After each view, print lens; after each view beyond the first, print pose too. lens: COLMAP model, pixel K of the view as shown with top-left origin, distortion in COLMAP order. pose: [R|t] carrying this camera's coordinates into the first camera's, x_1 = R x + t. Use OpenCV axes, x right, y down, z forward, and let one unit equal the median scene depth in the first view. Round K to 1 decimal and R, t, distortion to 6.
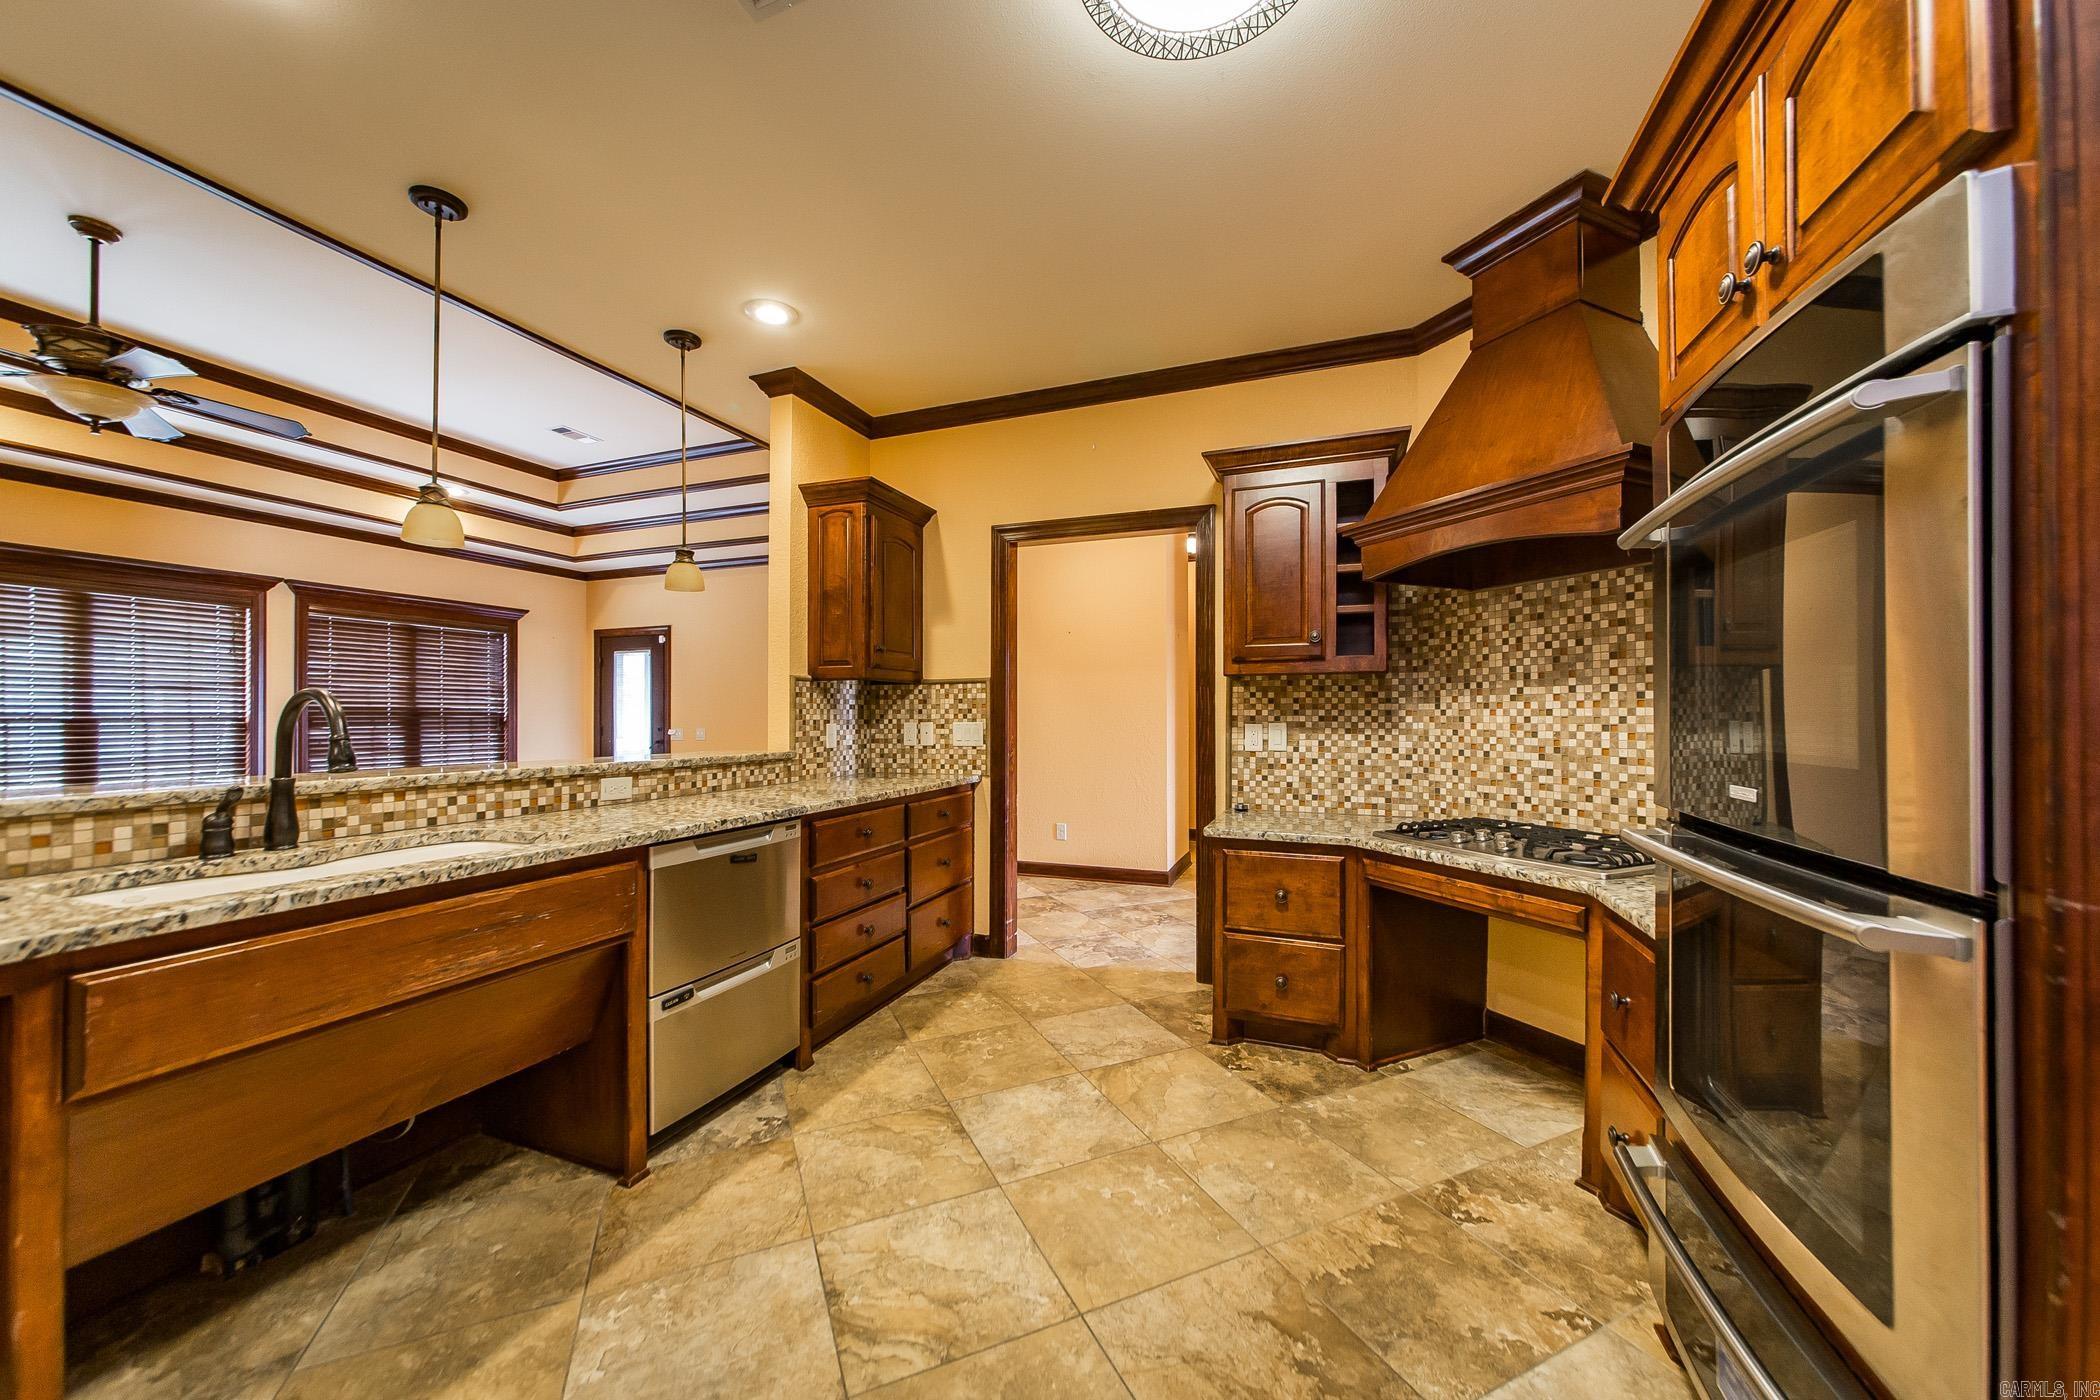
lens RADIAL K [[745.1, 0, 1057.5], [0, 745.1, 715.6], [0, 0, 1]] dist [-0.001676, 0.001681]
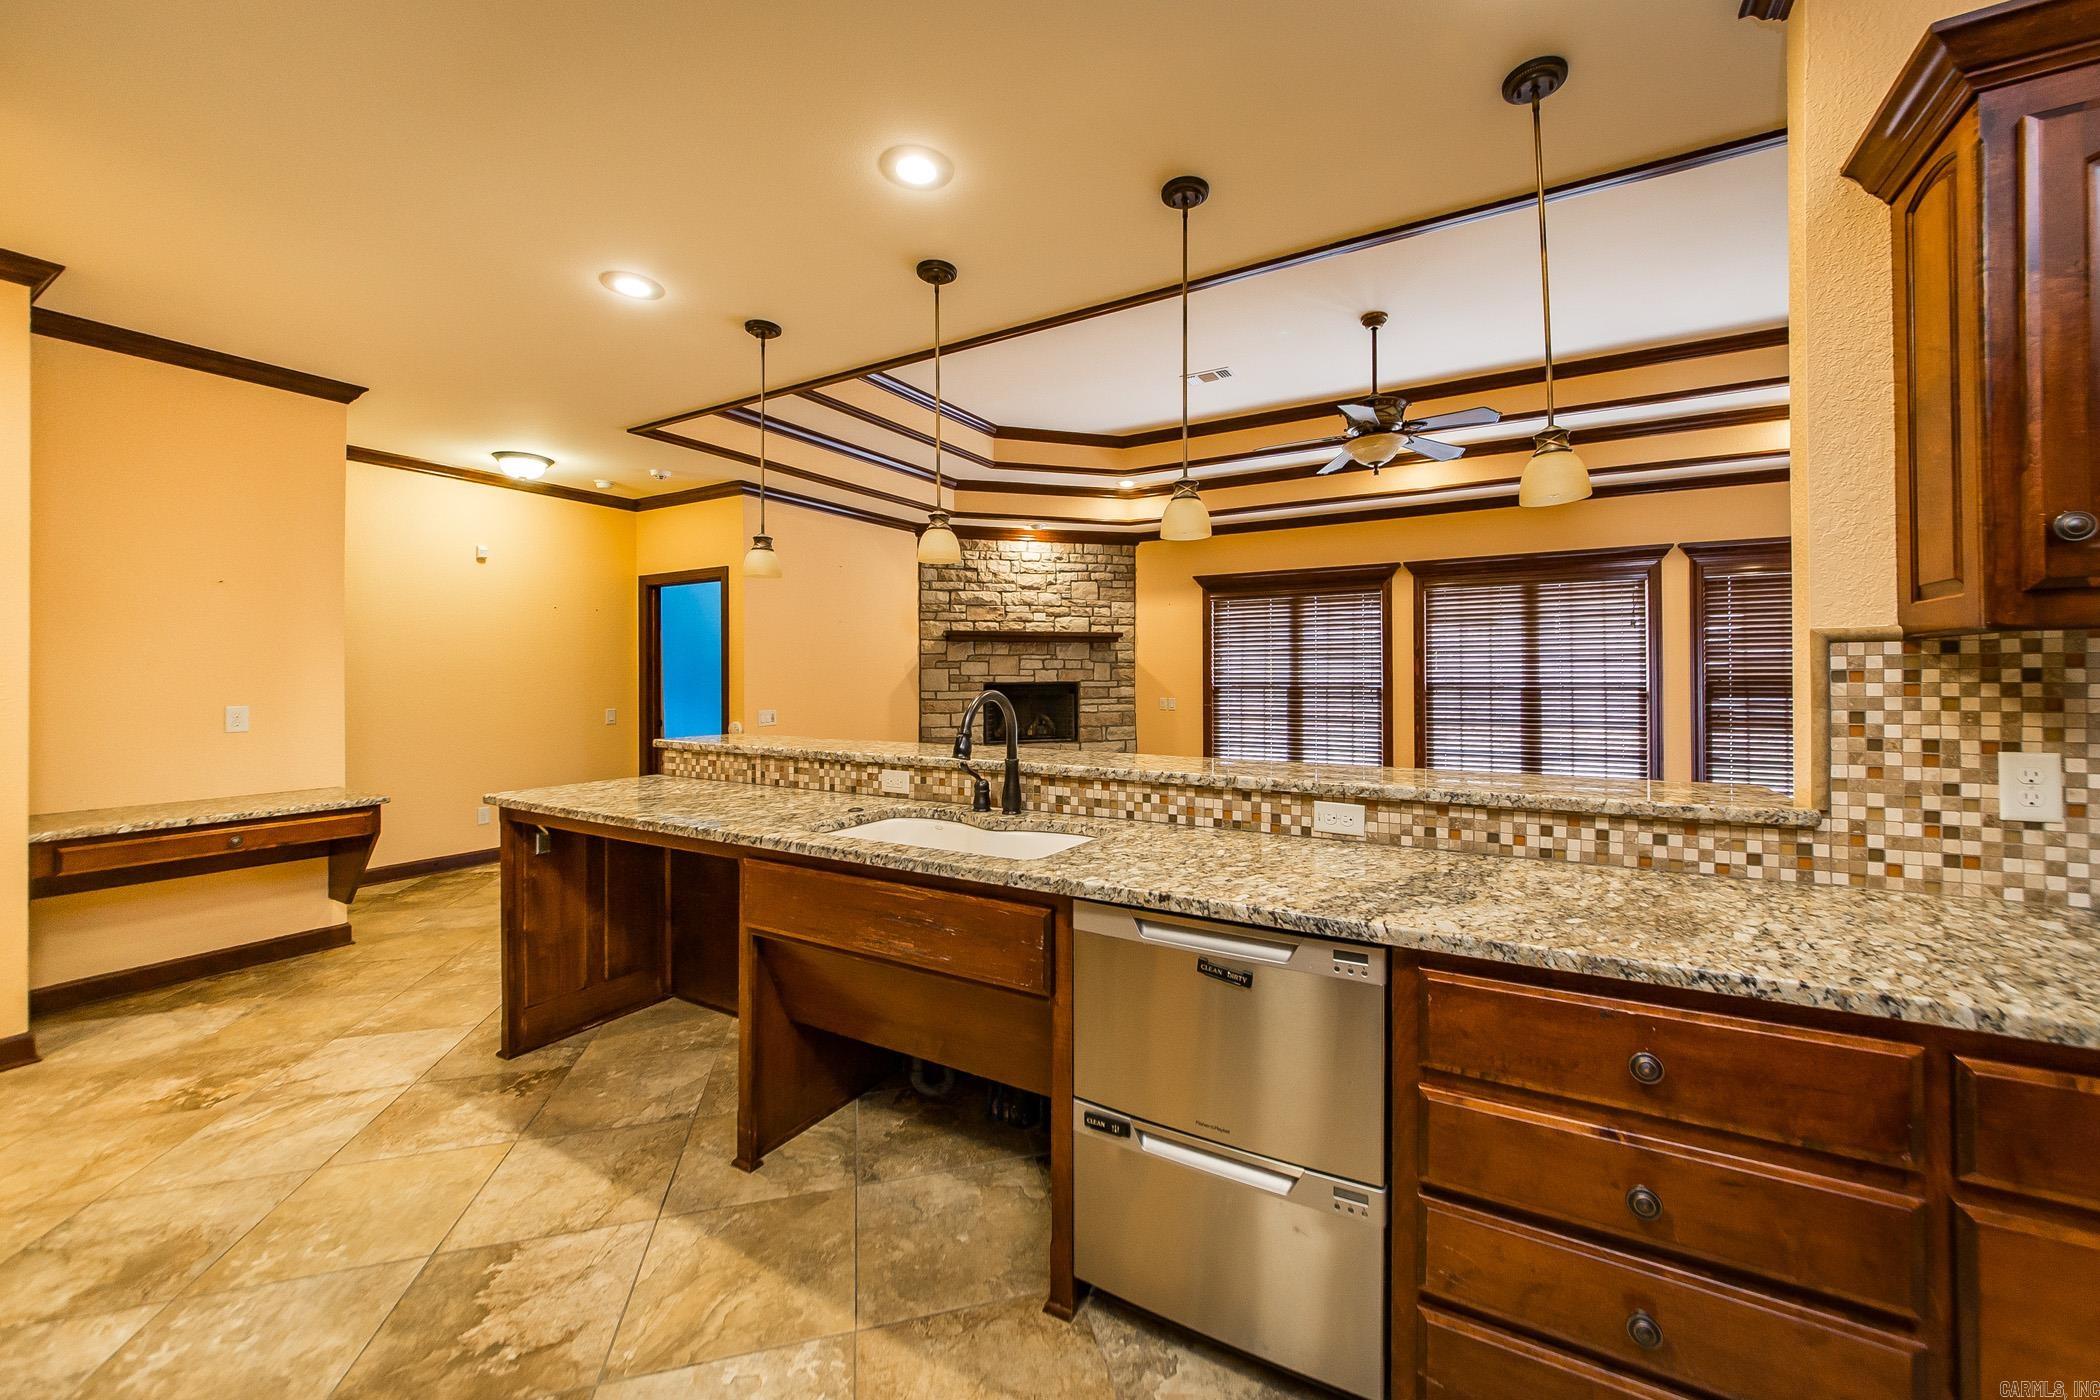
lens RADIAL K [[788.5, 0, 1072.2], [0, 788.5, 673.5], [0, 0, 1]] dist [-0.015691, -0.000070]
pose [[-0.156581, -0.000039, -0.987665, 0.178948], [0.003068, 0.999995, -0.000526, -0.038416], [0.987660, -0.003112, -0.156580, 0.822331]]
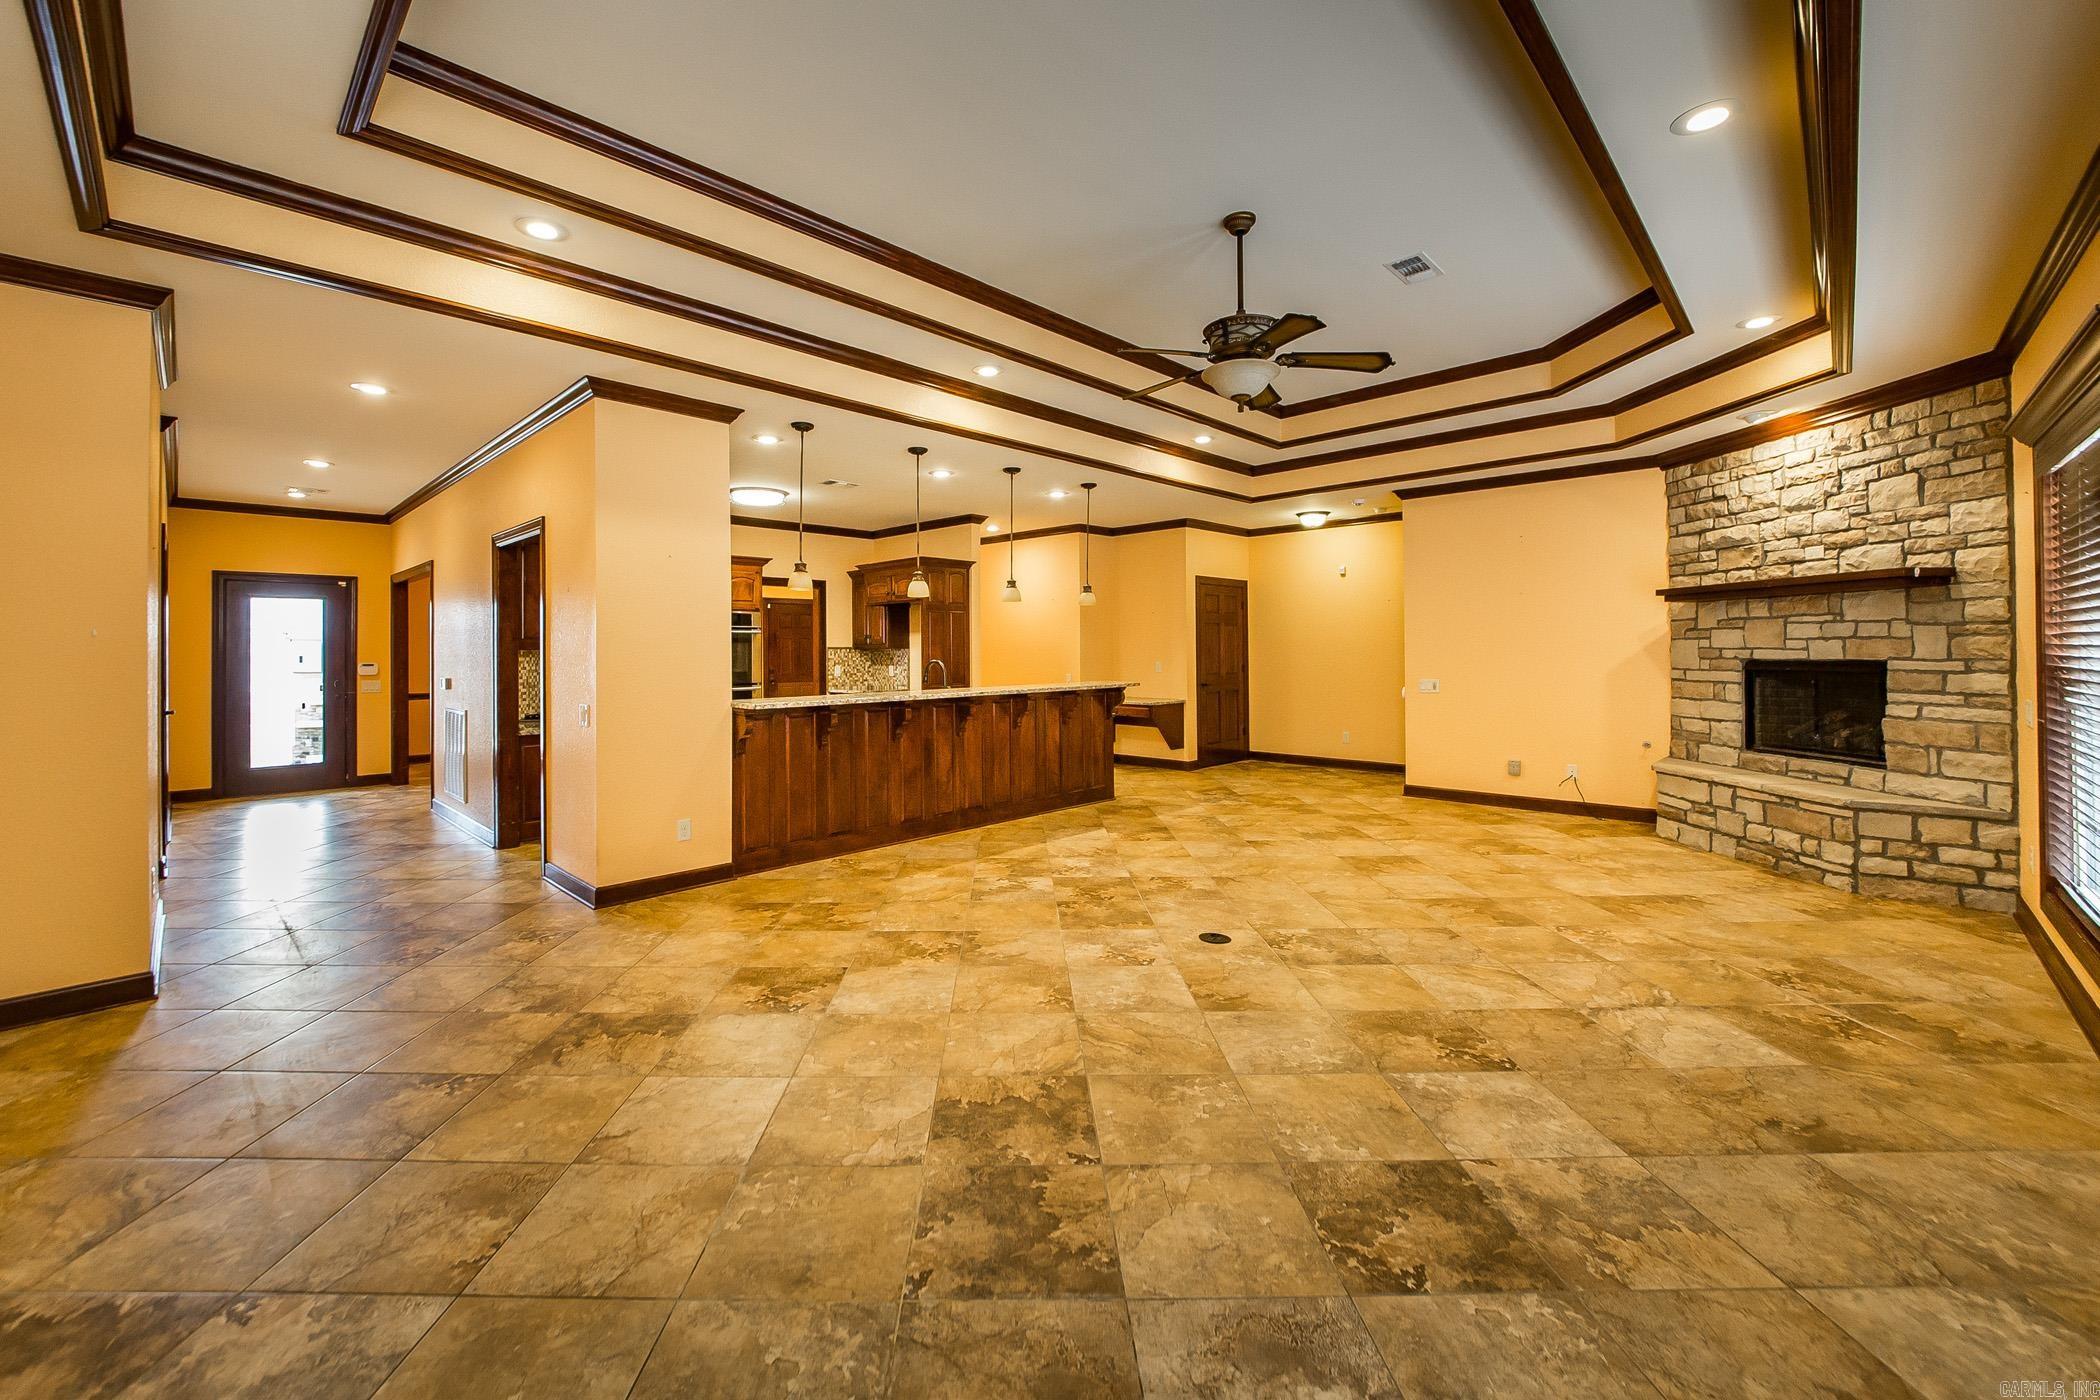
lens RADIAL K [[896.4, 0, 1028.2], [0, 896.4, 630.5], [0, 0, 1]] dist [0.024159, 0.000428]
pose [[-0.912642, 0.017494, 0.408385, -1.853550], [0.009692, 0.999729, -0.021167, -0.047879], [-0.408644, -0.015360, -0.912564, 2.794528]]
